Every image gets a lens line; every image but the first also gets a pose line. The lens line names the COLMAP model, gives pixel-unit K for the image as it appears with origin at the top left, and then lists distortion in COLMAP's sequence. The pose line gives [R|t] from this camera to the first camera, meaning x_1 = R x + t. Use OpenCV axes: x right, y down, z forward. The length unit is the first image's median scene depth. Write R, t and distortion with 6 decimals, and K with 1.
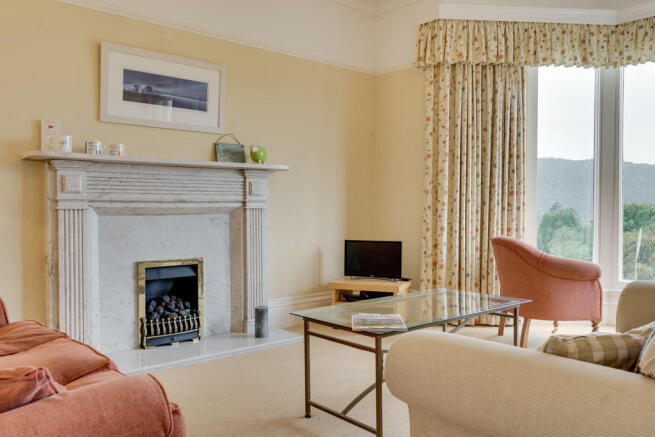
lens RADIAL K [[537.5, 0, 327.5], [0, 537.5, 218.5], [0, 0, 1]] dist [0.028381, -0.001390]
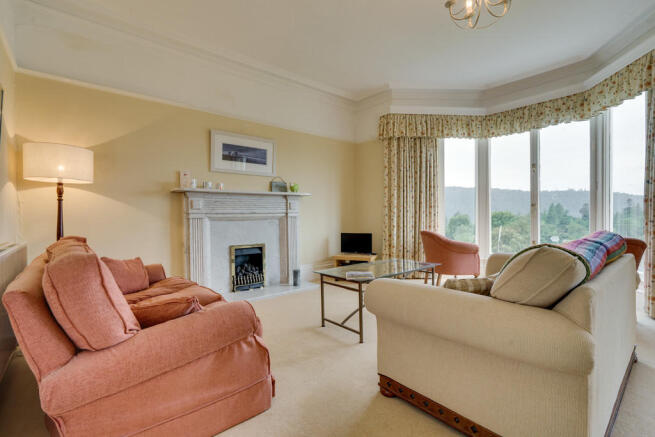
lens RADIAL K [[298.6, 0, 327.5], [0, 298.6, 218.5], [0, 0, 1]] dist [0.008994, 0.000970]
pose [[0.999895, -0.010949, -0.009458, -0.004621], [0.010849, 0.999885, -0.010600, 0.000438], [0.009573, 0.010496, 0.999899, -0.032455]]
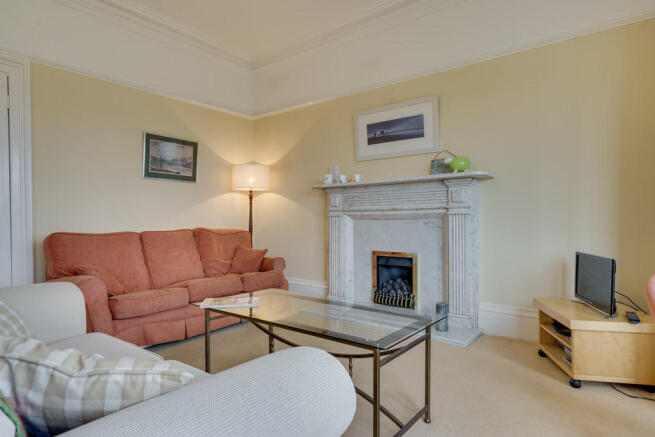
lens RADIAL K [[375.4, 0, 327.5], [0, 375.4, 218.5], [0, 0, 1]] dist [-0.001466, 0.000784]
pose [[0.202191, -0.001950, -0.979344, 0.594631], [-0.011093, 0.999929, -0.004281, -0.003283], [0.979283, 0.011730, 0.202155, 0.621988]]
